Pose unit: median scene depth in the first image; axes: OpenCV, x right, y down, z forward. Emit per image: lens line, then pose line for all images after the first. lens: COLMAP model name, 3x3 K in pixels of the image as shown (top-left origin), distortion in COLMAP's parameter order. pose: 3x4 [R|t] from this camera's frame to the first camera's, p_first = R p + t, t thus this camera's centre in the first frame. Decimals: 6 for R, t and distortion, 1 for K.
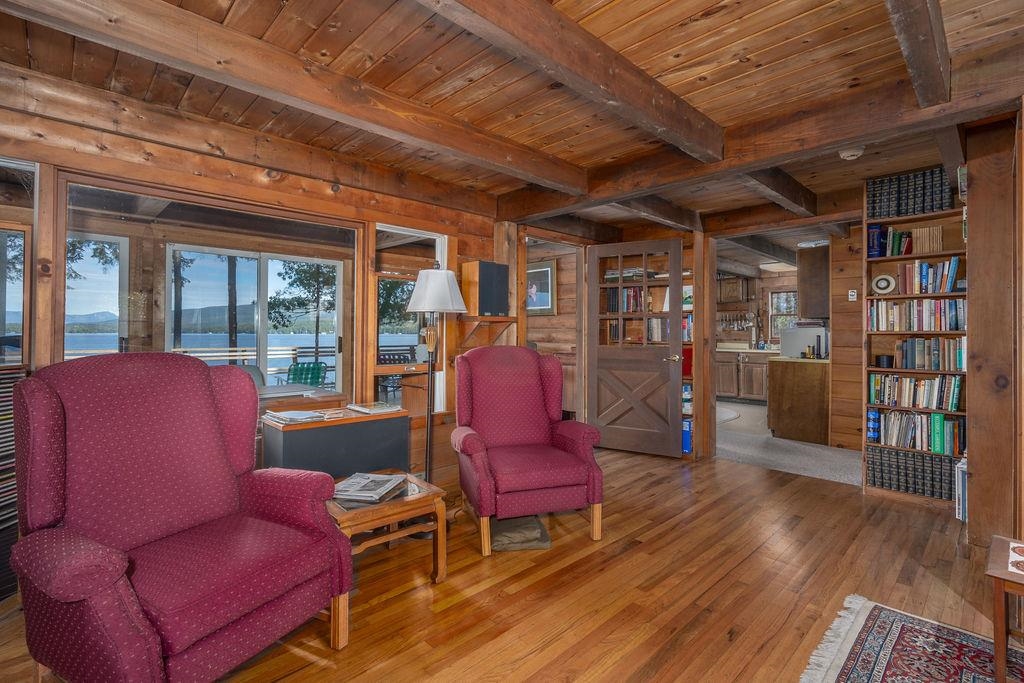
lens RADIAL K [[463.1, 0, 511.8], [0, 463.1, 334.4], [0, 0, 1]] dist [-0.012725, 0.000796]
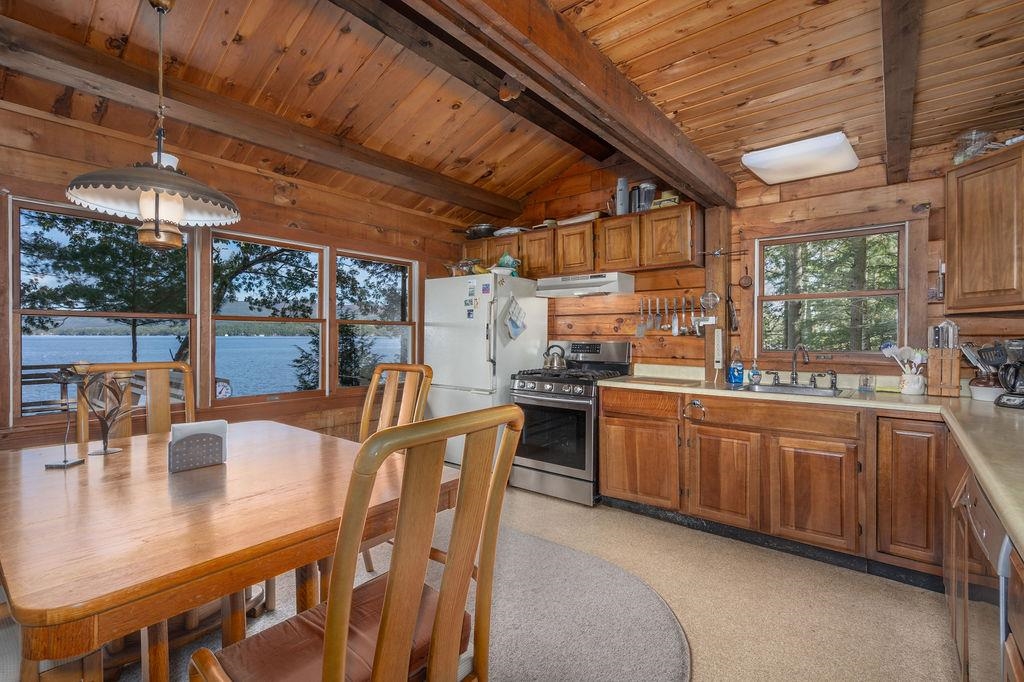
lens RADIAL K [[463.1, 0, 512.4], [0, 463.1, 337.7], [0, 0, 1]] dist [-0.012725, 0.000796]
pose [[0.993356, 0.001327, 0.115071, 0.299122], [-0.002118, 0.999975, 0.006753, -0.010355], [-0.115059, -0.006952, 0.993334, 0.620173]]
